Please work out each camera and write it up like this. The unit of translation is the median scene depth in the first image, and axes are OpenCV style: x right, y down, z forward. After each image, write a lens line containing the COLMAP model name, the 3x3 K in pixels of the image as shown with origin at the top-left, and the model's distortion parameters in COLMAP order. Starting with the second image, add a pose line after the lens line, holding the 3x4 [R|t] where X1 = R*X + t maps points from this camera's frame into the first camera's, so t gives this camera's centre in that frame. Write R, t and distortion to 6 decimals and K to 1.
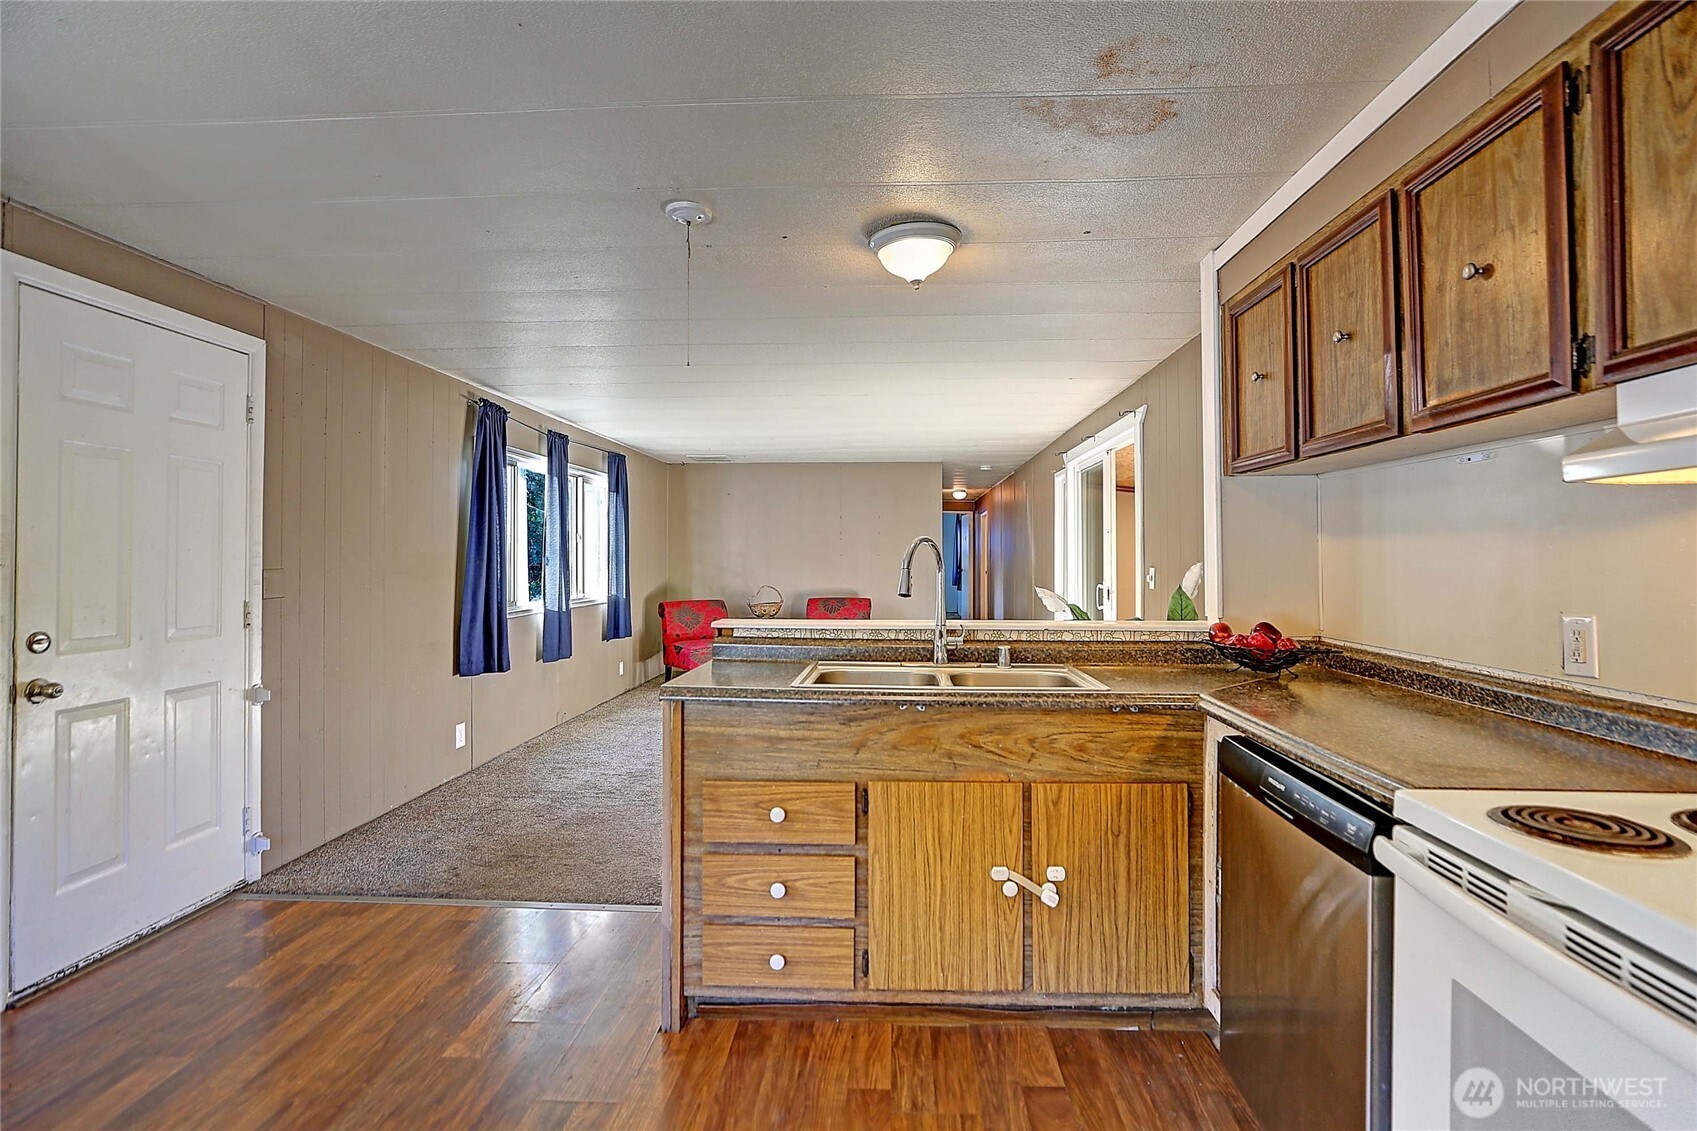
lens RADIAL K [[788.5, 0, 866.9], [0, 788.5, 538.8], [0, 0, 1]] dist [-0.011872, 0.002127]
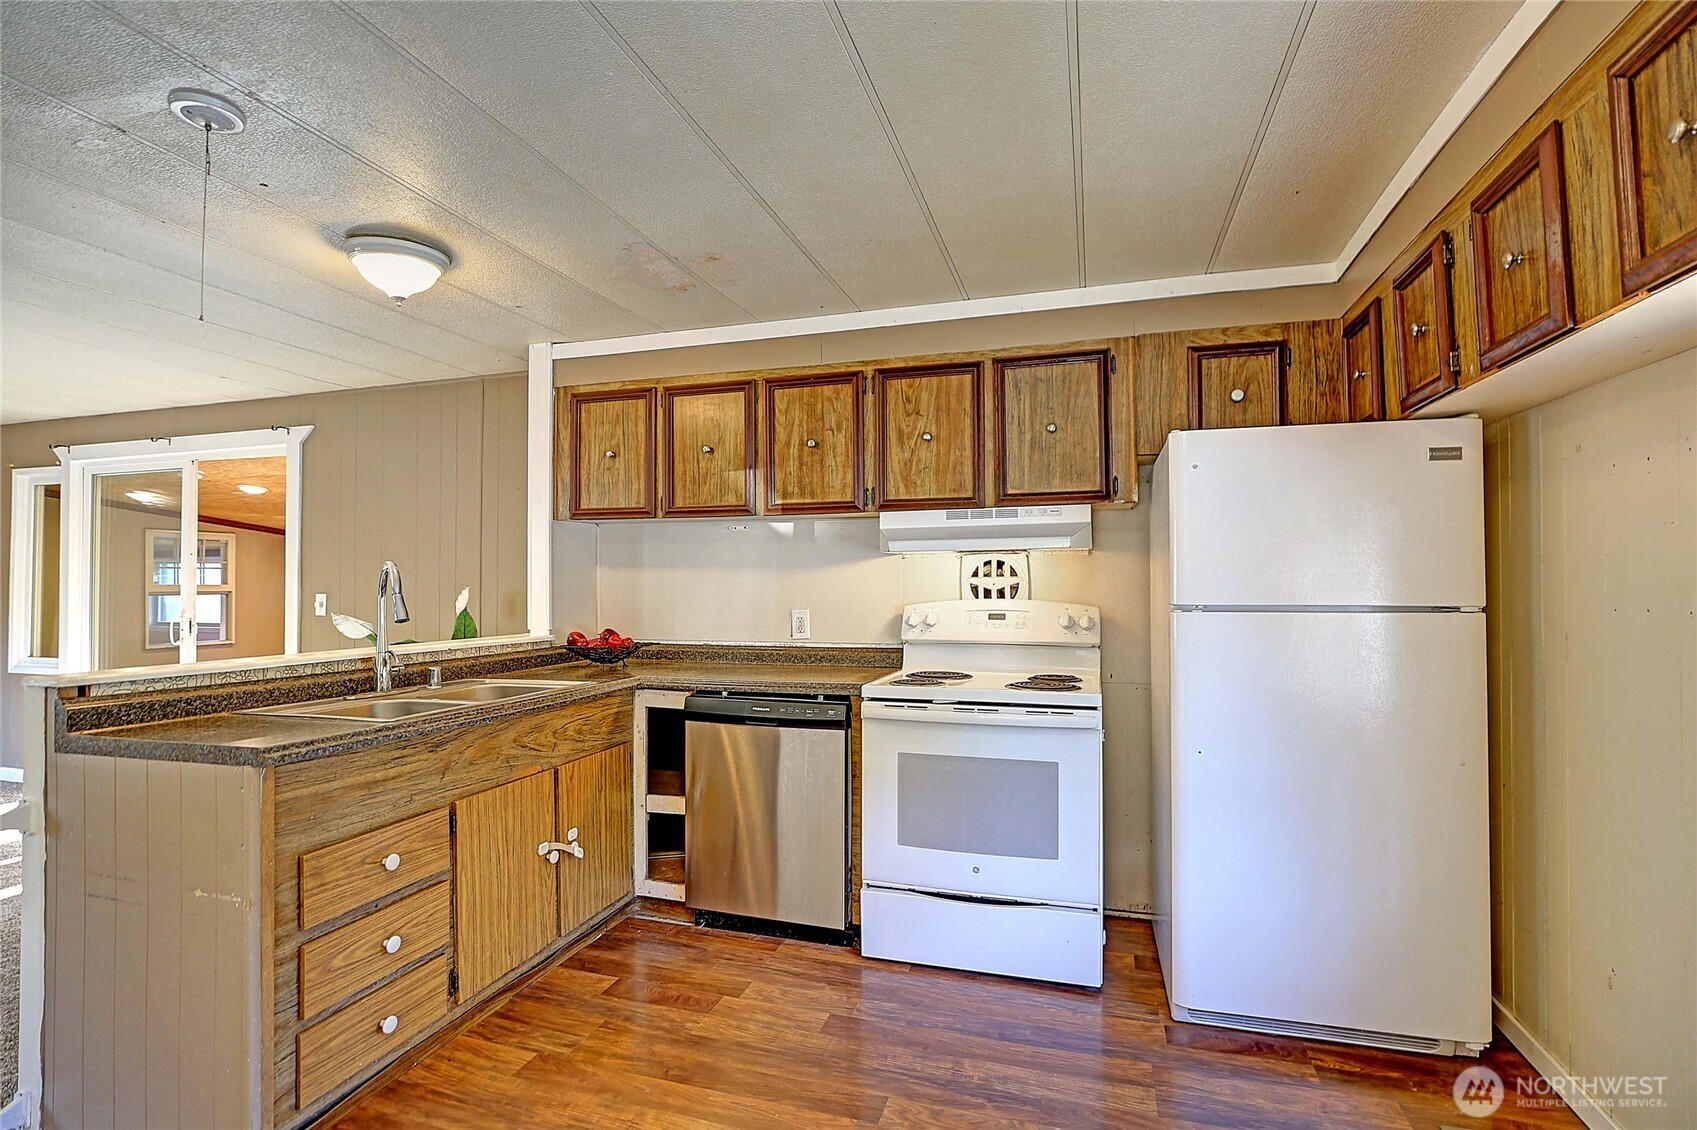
lens RADIAL K [[788.5, 0, 830.9], [0, 788.5, 559.9], [0, 0, 1]] dist [-0.011872, 0.002127]
pose [[0.276812, 0.030416, 0.960443, -0.848334], [-0.020907, 0.999453, -0.025625, 0.012530], [-0.960697, -0.012987, 0.277296, 0.260204]]
